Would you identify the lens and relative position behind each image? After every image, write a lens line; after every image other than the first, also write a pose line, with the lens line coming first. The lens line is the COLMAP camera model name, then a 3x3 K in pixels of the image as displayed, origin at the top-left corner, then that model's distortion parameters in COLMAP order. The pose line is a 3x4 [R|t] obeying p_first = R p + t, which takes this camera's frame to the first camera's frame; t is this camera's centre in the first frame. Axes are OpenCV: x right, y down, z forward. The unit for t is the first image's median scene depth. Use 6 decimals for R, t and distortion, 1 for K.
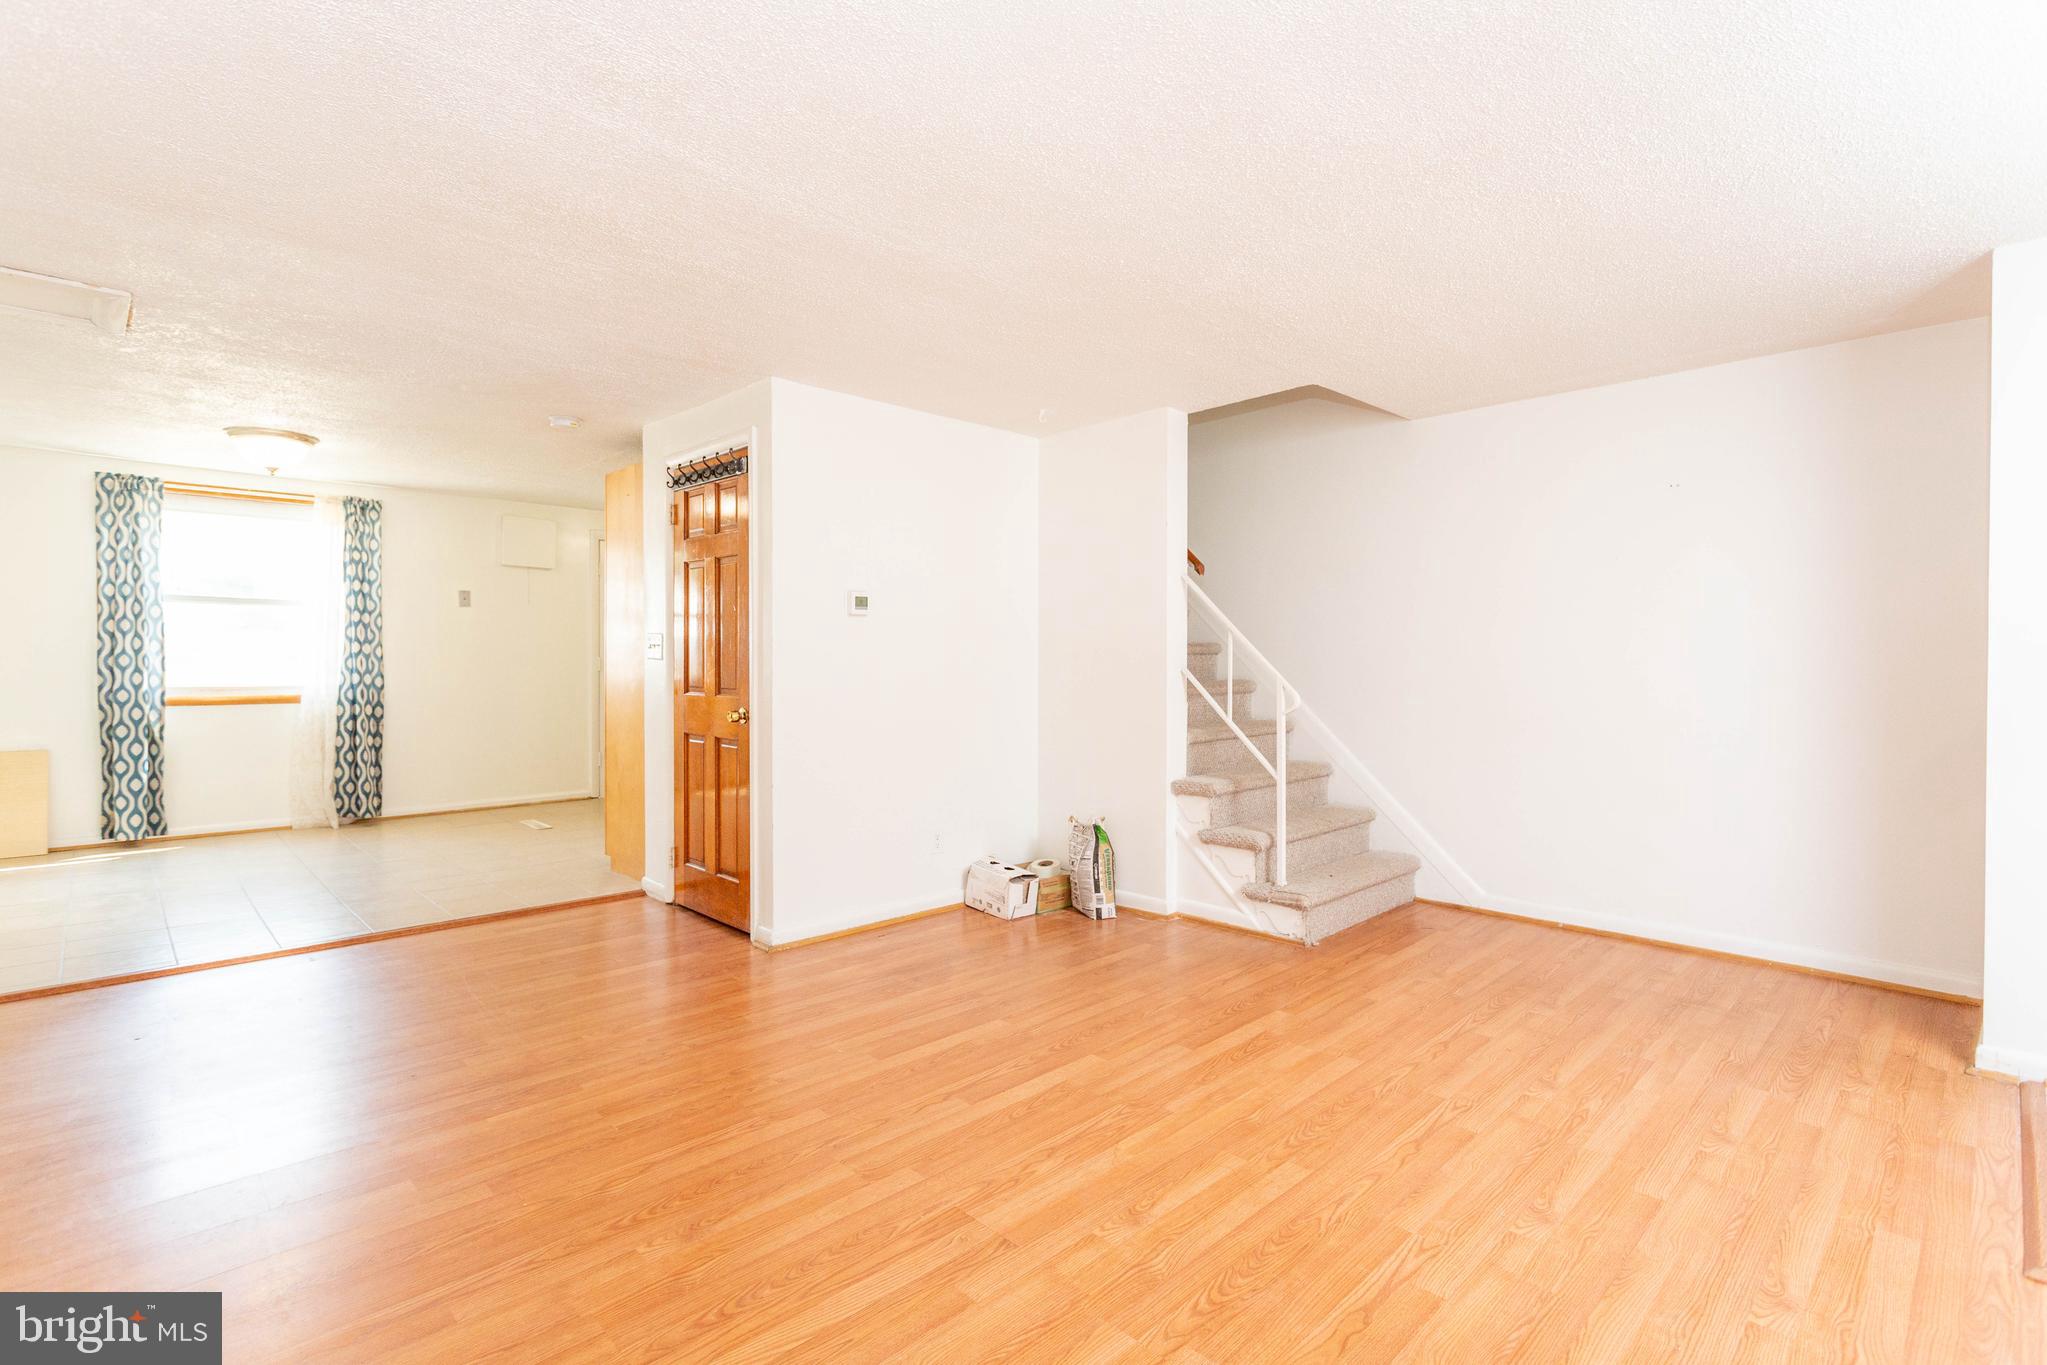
lens RADIAL K [[968.4, 0, 1025.2], [0, 968.4, 670.5], [0, 0, 1]] dist [-0.003244, 0.002539]
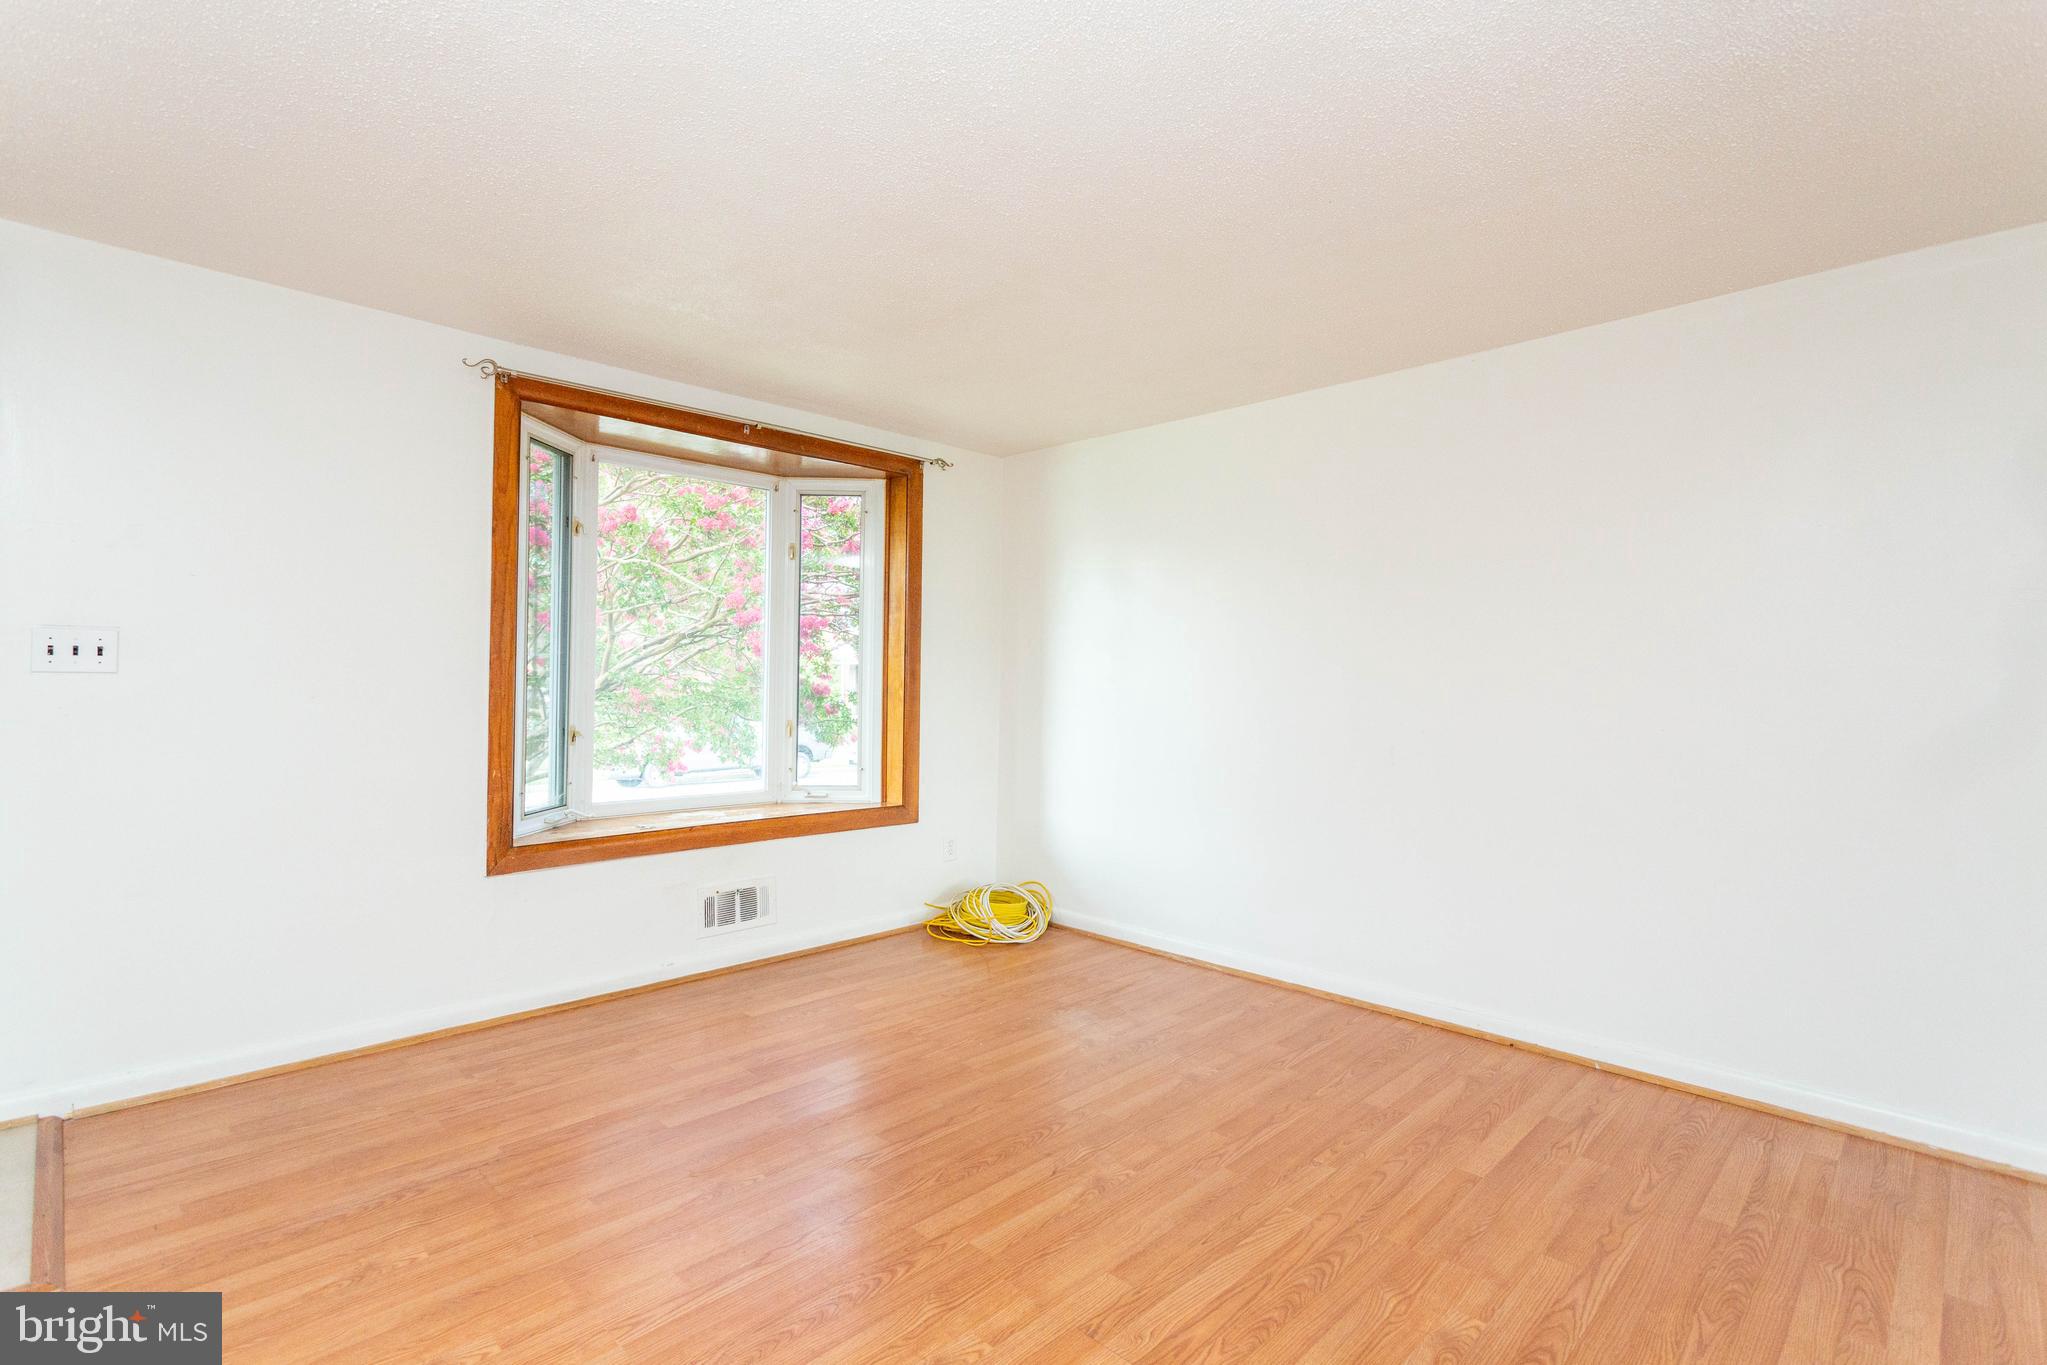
lens RADIAL K [[968.4, 0, 1005.0], [0, 968.4, 677.8], [0, 0, 1]] dist [-0.003244, 0.002539]
pose [[-0.999911, -0.012067, 0.005695, 0.045197], [-0.012011, 0.999880, 0.009769, -0.020446], [-0.005812, 0.009700, -0.999936, 1.387306]]
